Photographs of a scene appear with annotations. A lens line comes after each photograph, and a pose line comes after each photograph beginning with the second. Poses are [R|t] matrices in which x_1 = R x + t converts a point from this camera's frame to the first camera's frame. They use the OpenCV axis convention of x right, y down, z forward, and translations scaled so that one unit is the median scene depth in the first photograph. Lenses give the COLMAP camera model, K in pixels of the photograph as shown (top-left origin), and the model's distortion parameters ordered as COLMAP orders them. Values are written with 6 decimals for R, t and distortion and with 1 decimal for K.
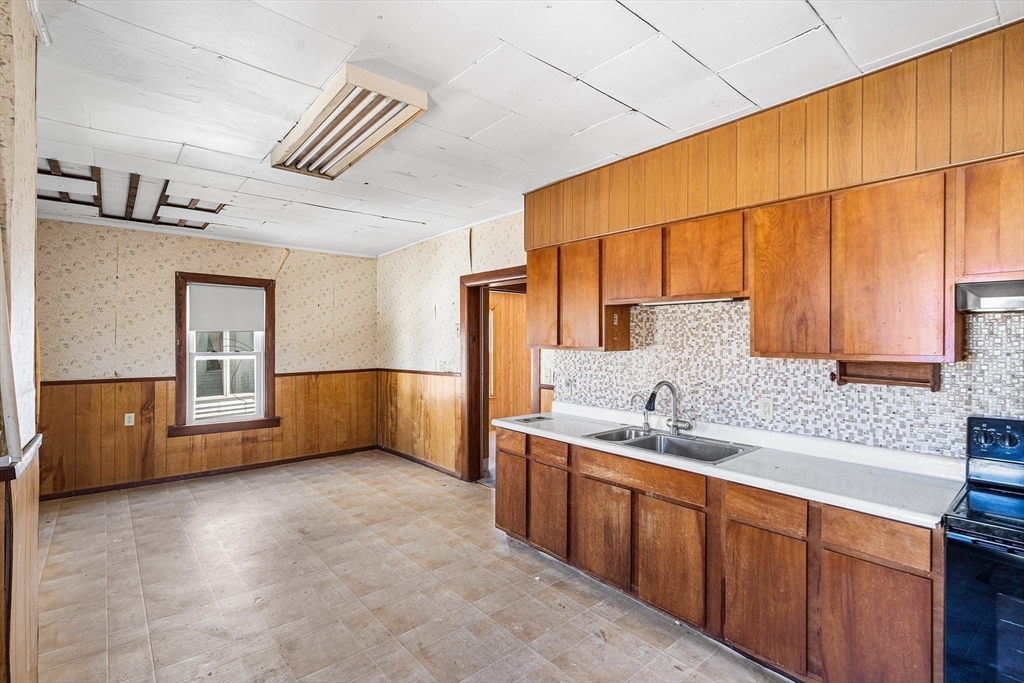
lens RADIAL K [[472.4, 0, 511.6], [0, 472.4, 338.6], [0, 0, 1]] dist [-0.006409, 0.000081]
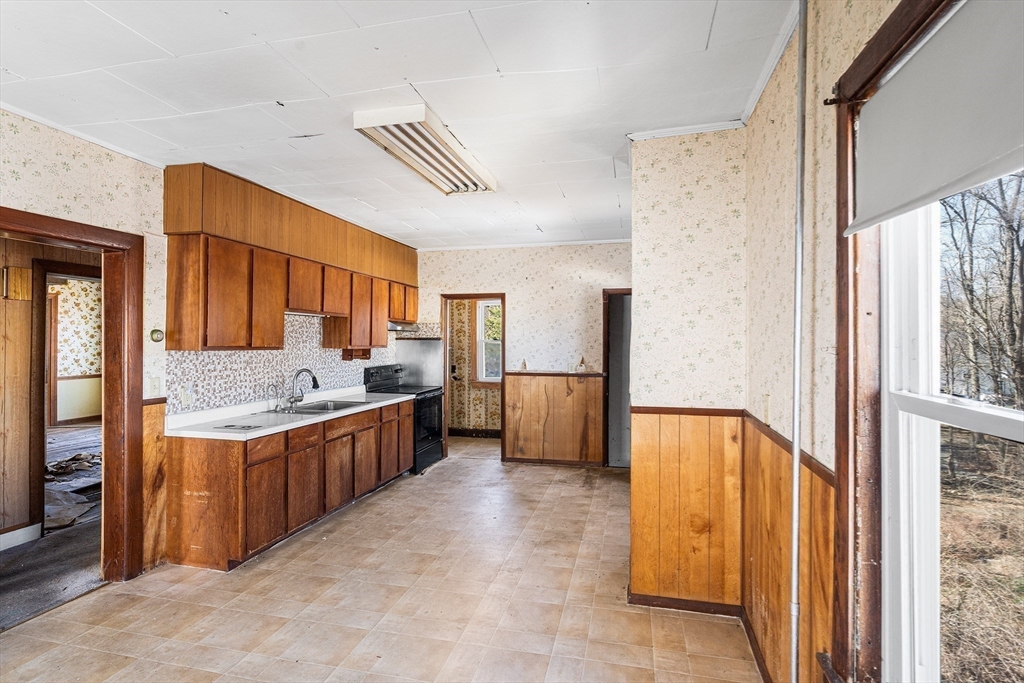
lens RADIAL K [[504.1, 0, 512.9], [0, 504.1, 339.1], [0, 0, 1]] dist [-0.000014, 0.000029]
pose [[-0.583291, -0.002341, 0.812260, -1.186590], [-0.004187, 0.999991, -0.000124, -0.002337], [-0.812253, -0.003473, -0.583295, 1.273718]]
